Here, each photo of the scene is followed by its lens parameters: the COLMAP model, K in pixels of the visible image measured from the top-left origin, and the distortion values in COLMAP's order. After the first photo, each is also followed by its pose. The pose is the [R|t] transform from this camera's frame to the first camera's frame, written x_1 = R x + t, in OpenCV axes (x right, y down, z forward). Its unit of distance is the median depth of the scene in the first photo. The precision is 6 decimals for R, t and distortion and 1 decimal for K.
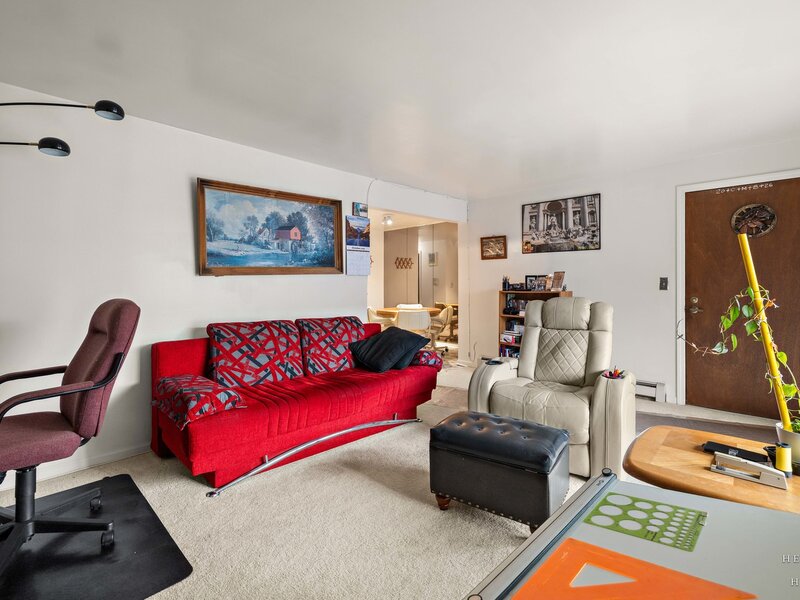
lens RADIAL K [[380.3, 0, 398.7], [0, 380.3, 297.6], [0, 0, 1]] dist [-0.000509, -0.000014]
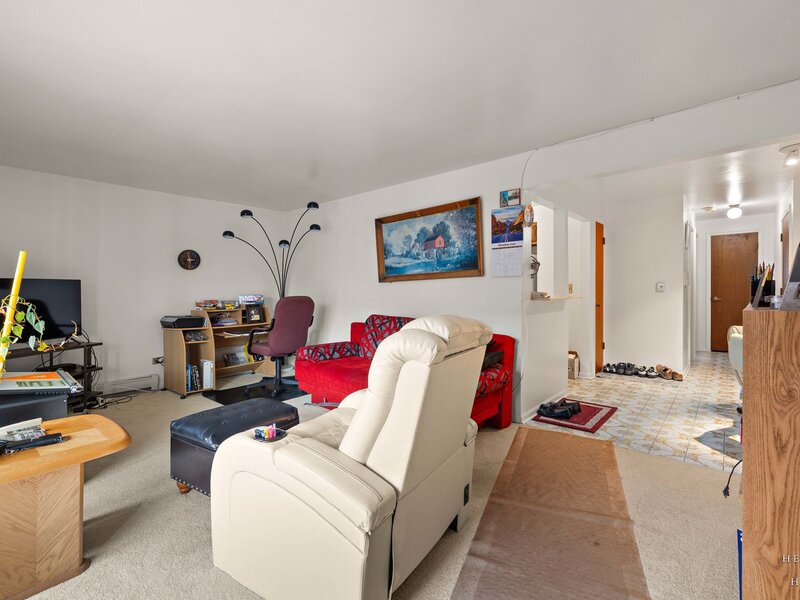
lens RADIAL K [[380.3, 0, 398.7], [0, 380.3, 297.6], [0, 0, 1]] dist [-0.000509, -0.000014]
pose [[0.057667, 0.015802, -0.998211, 0.845520], [-0.035949, 0.999259, 0.013742, -0.018294], [0.997688, 0.035093, 0.058192, 0.841659]]
